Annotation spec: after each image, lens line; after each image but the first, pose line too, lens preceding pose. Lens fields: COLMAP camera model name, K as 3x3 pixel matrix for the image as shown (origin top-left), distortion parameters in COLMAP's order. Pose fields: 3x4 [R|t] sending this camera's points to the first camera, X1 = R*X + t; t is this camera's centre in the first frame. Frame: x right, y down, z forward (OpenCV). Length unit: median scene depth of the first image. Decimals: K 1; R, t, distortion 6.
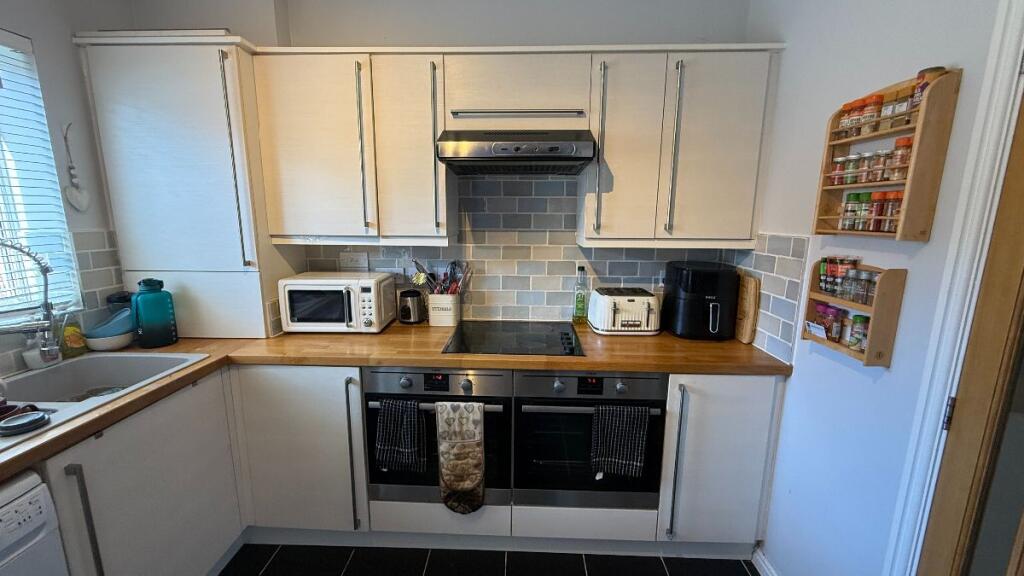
lens RADIAL K [[403.4, 0, 512.0], [0, 403.4, 288.0], [0, 0, 1]] dist [-0.002546, -0.000315]
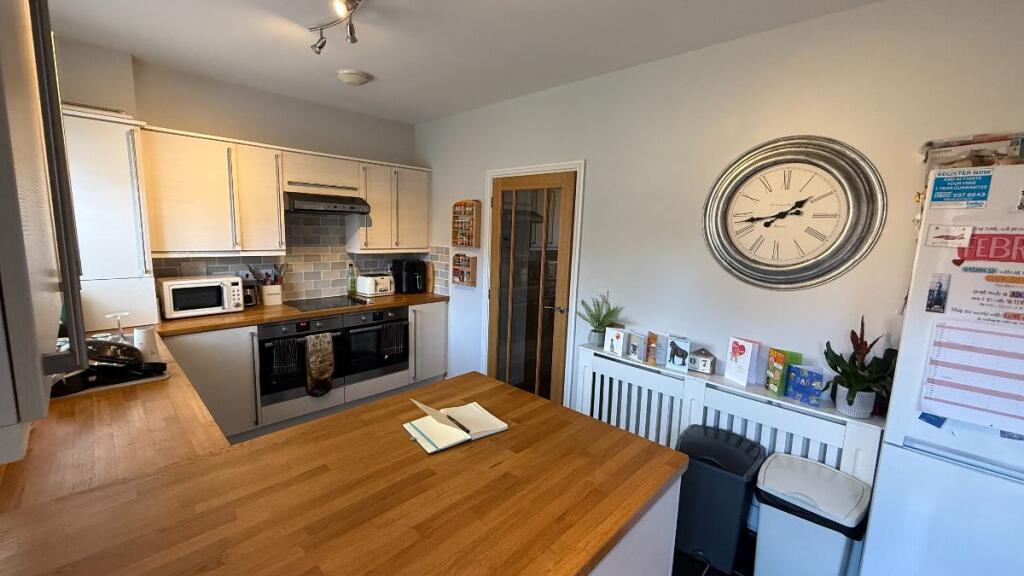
lens RADIAL K [[409.5, 0, 504.1], [0, 409.5, 289.2], [0, 0, 1]] dist [-0.000086, 0.000032]
pose [[0.676112, -0.093547, 0.730836, -0.883894], [0.105691, 0.993963, 0.029451, 0.095921], [-0.729179, 0.057331, 0.681918, -0.946001]]
